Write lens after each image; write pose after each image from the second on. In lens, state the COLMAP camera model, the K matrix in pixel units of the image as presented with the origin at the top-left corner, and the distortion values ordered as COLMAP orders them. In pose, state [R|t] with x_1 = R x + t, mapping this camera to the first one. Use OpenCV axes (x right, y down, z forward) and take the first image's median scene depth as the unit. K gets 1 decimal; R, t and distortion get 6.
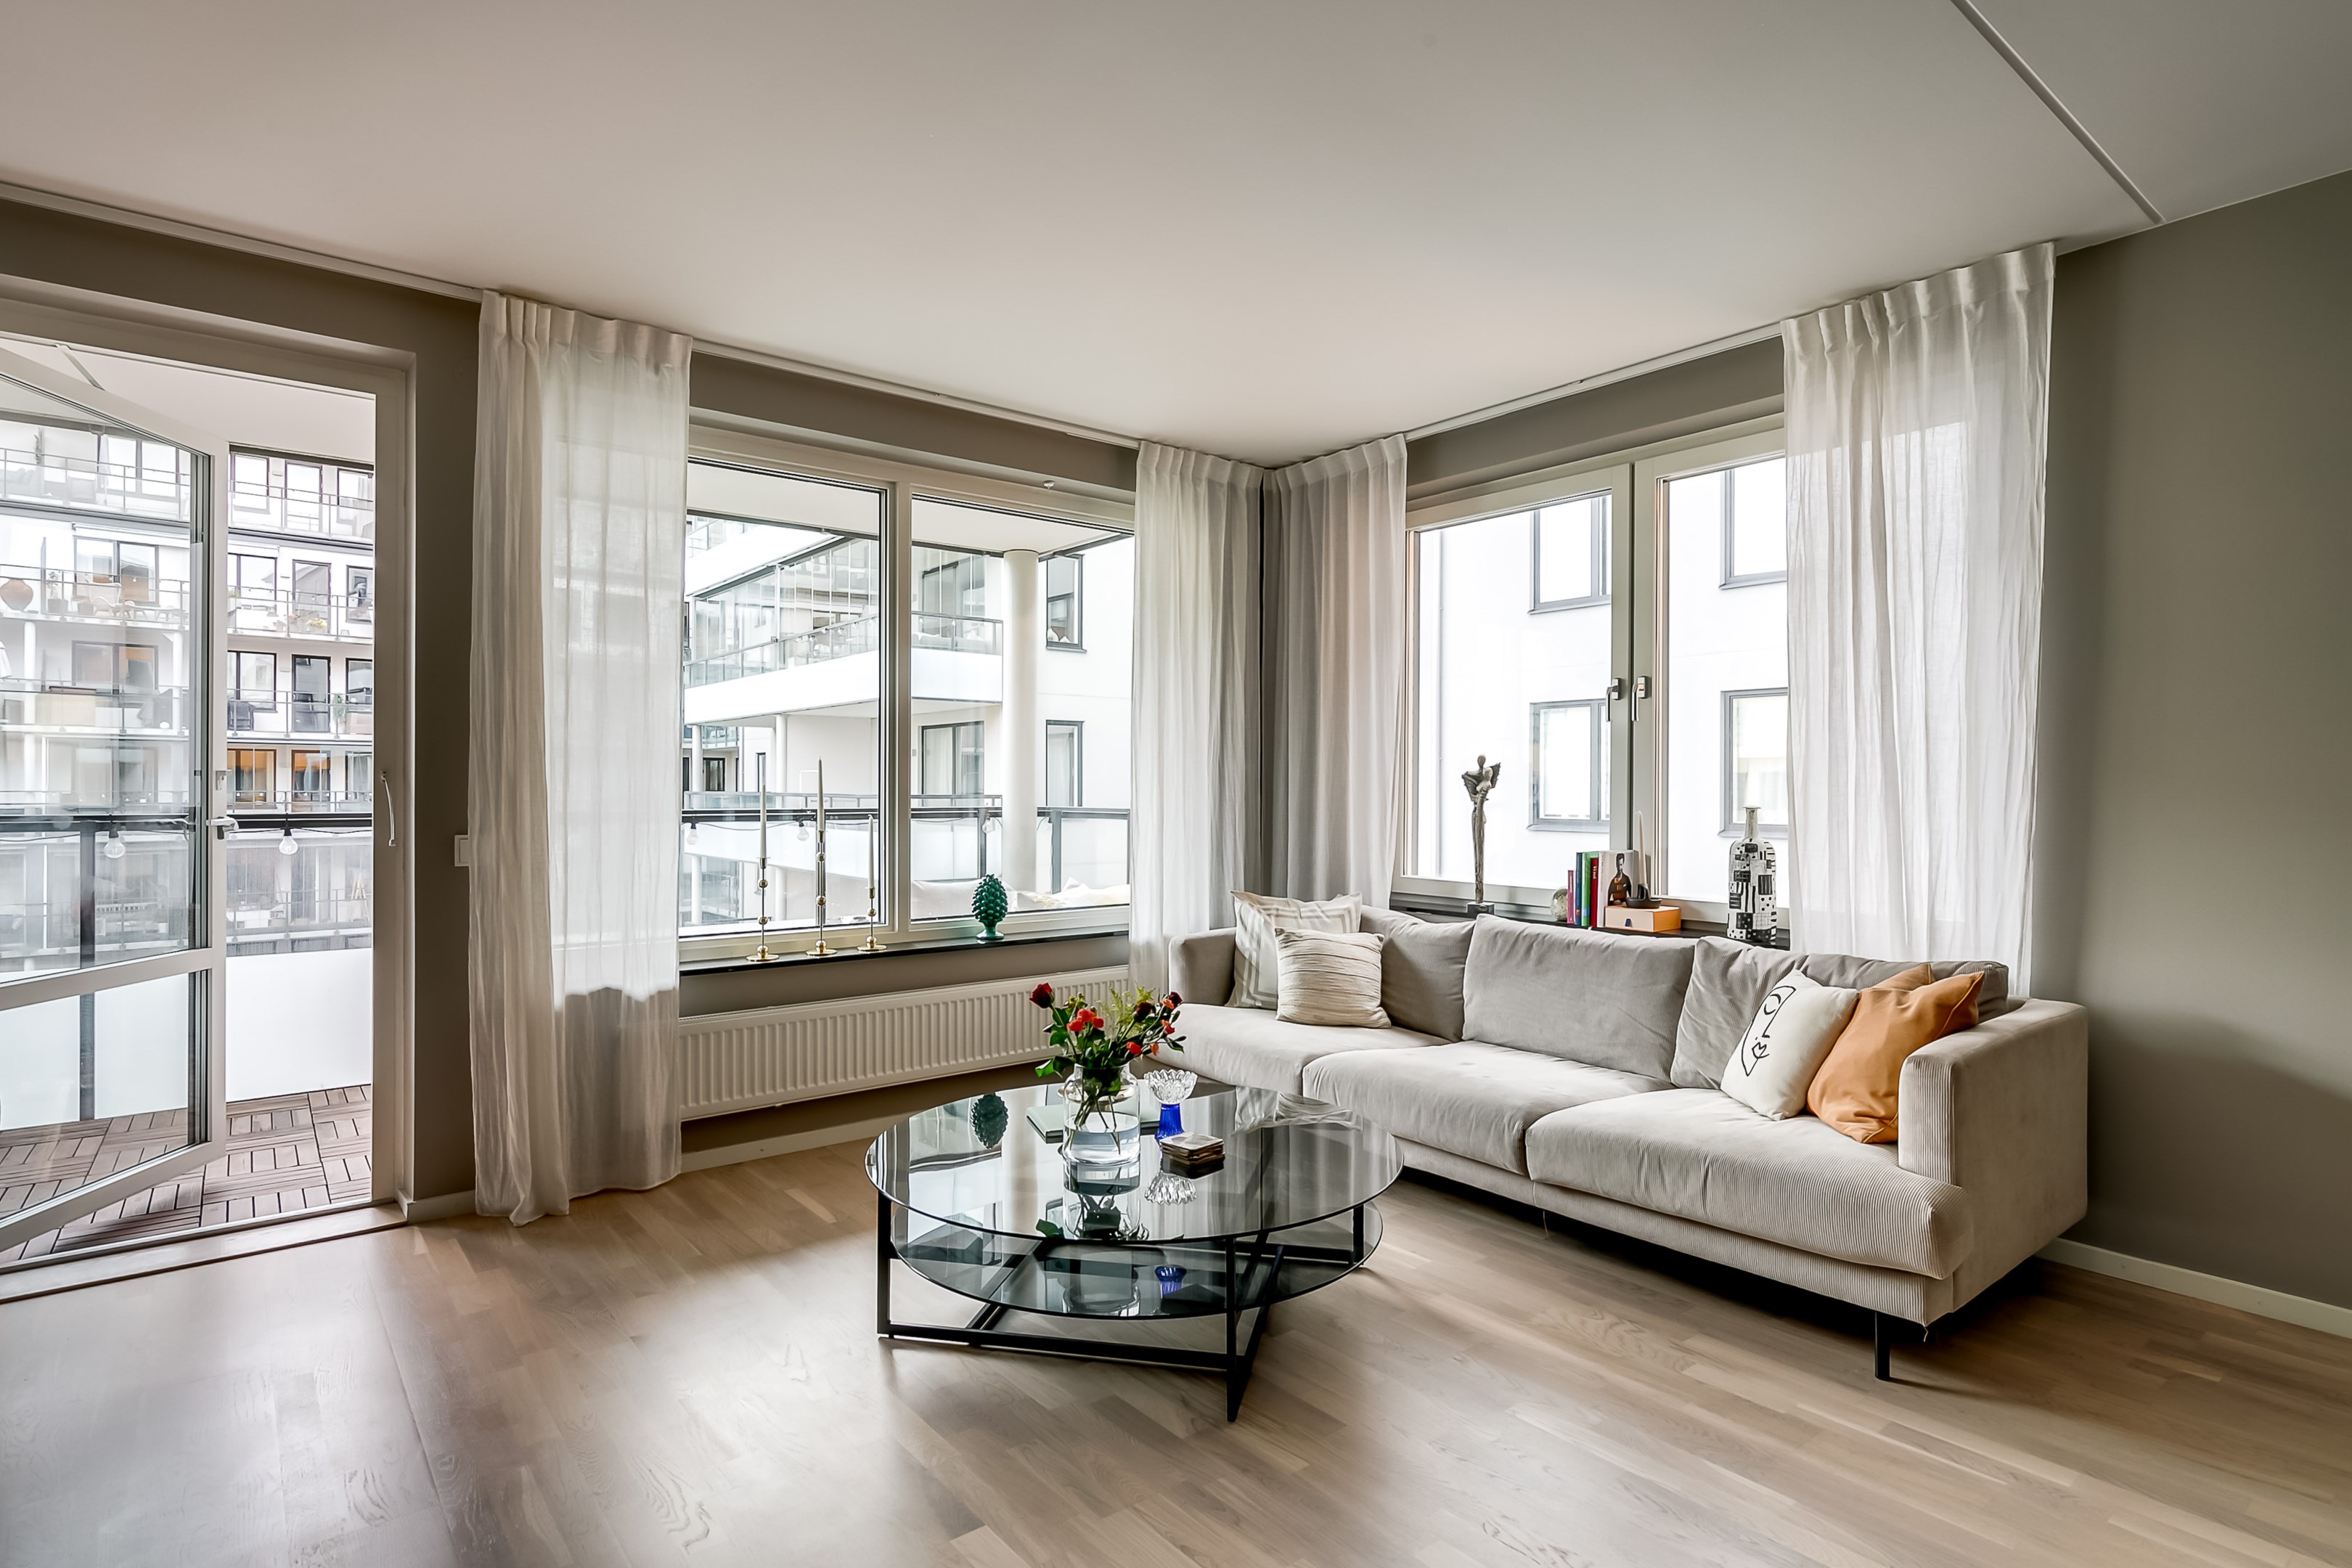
lens RADIAL K [[1183.0, 0, 1202.8], [0, 1183.0, 795.4], [0, 0, 1]] dist [0.004323, -0.000848]
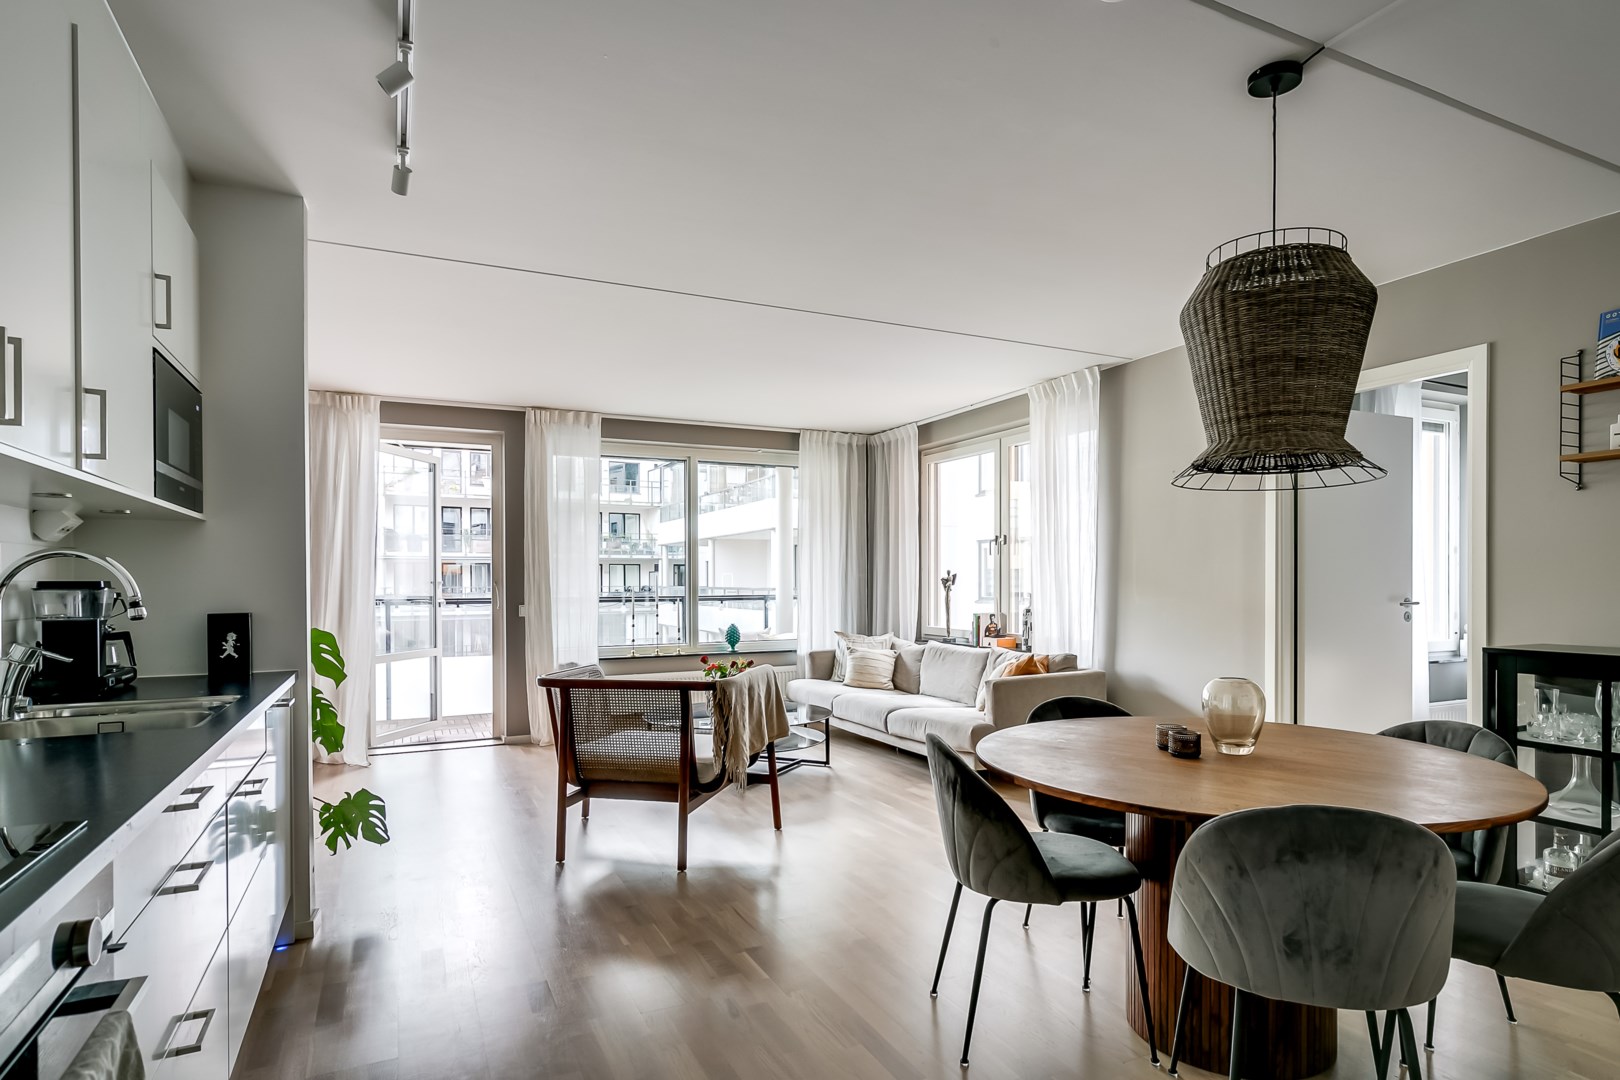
lens RADIAL K [[846.3, 0, 868.4], [0, 846.3, 595.3], [0, 0, 1]] dist [0.007809, -0.001791]
pose [[0.982813, -0.003313, -0.184574, 0.395859], [0.005095, 0.999945, 0.009179, -0.002205], [0.184533, -0.009961, 0.982776, -0.586468]]
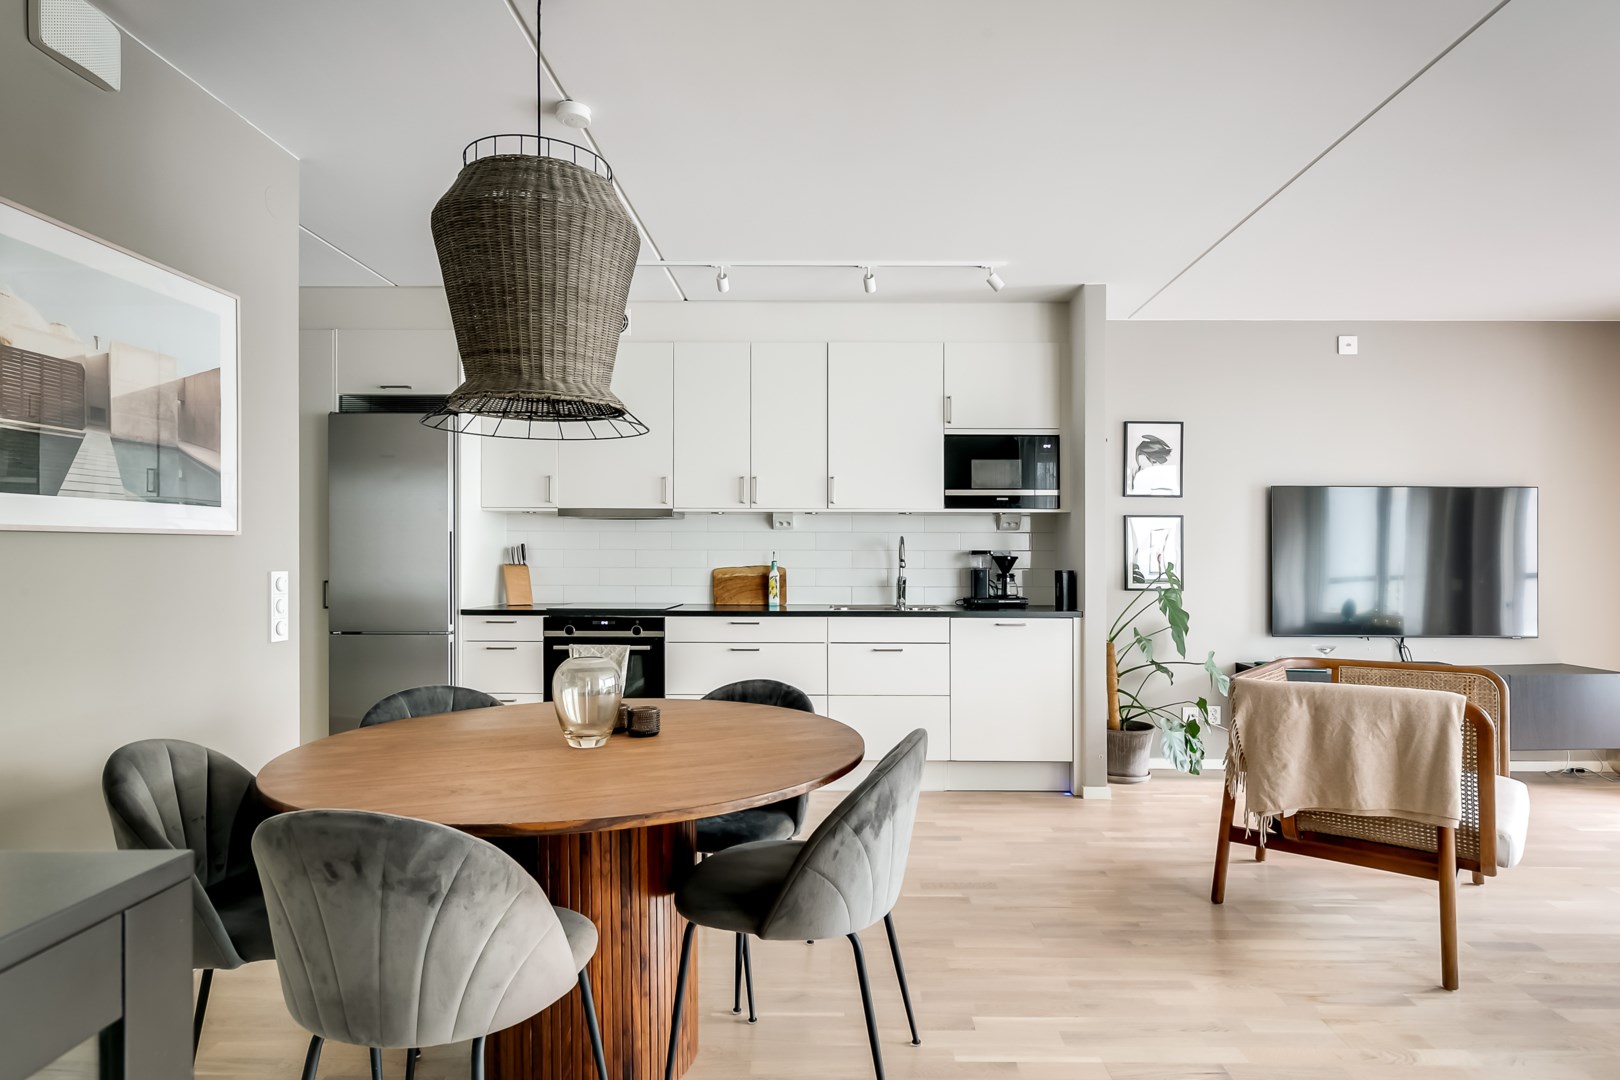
lens RADIAL K [[898.3, 0, 800.6], [0, 898.3, 553.4], [0, 0, 1]] dist [-0.006839, 0.001859]
pose [[-0.653521, -0.007863, -0.756868, 0.813200], [-0.008850, 0.999957, -0.002747, 0.000523], [0.756857, 0.004903, -0.653562, 0.400996]]
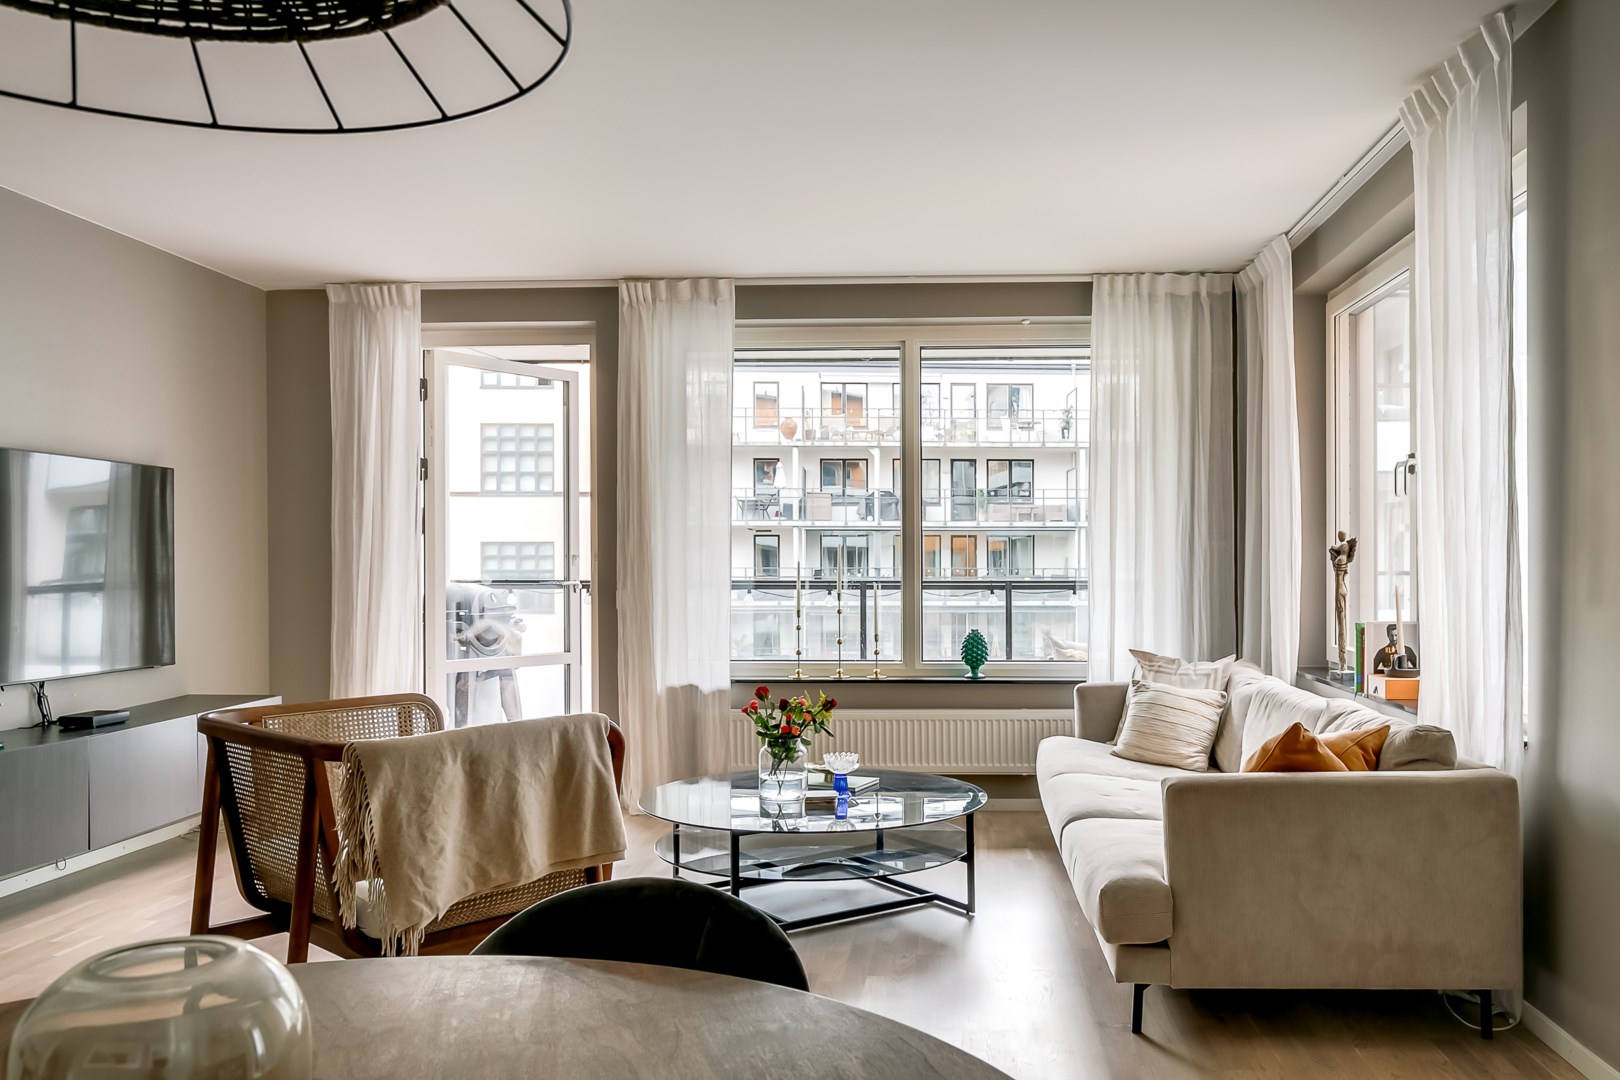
lens RADIAL K [[1252.5, 0, 966.9], [0, 1252.5, 594.2], [0, 0, 1]] dist [-0.002077, 0.006836]
pose [[0.769747, 0.012872, -0.638219, 0.722370], [-0.002039, 0.999841, 0.017705, 0.003631], [0.638345, -0.012327, 0.769651, -0.075630]]
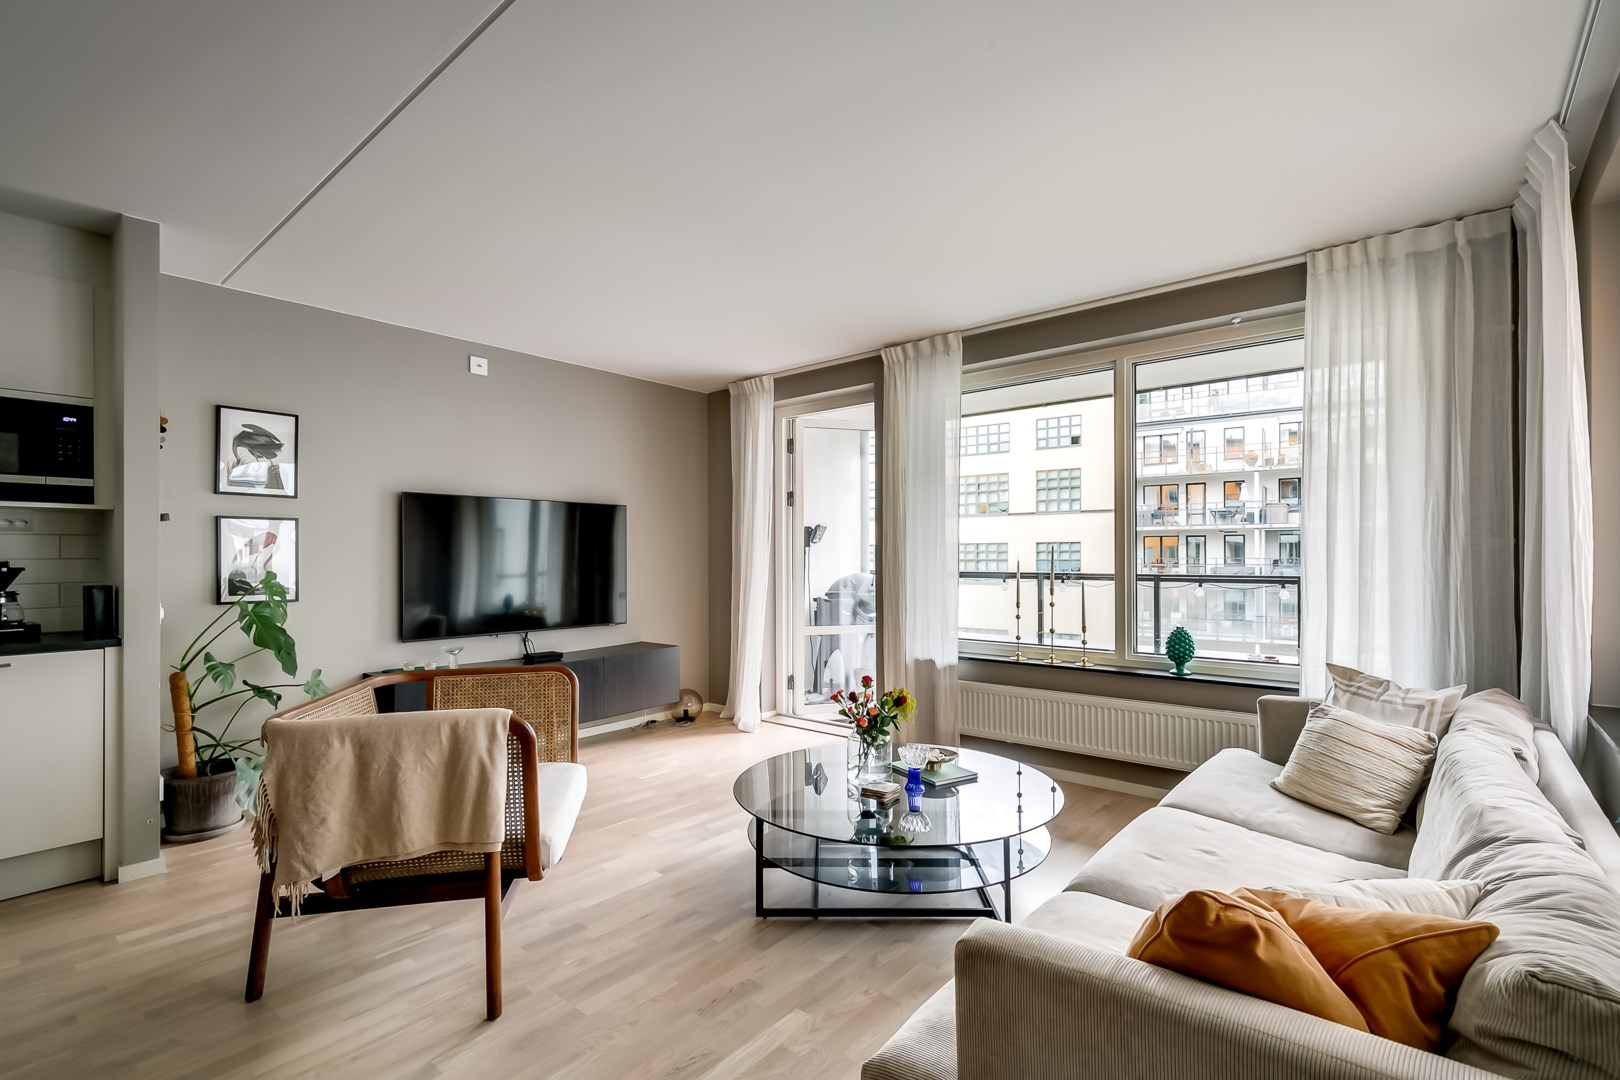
lens RADIAL K [[755.4, 0, 834.3], [0, 755.4, 557.0], [0, 0, 1]] dist [0.007385, 0.001677]
pose [[0.197313, -0.001137, -0.980340, 0.611710], [-0.002369, 0.999996, -0.001637, -0.010942], [0.980338, 0.002645, 0.197310, 0.456061]]
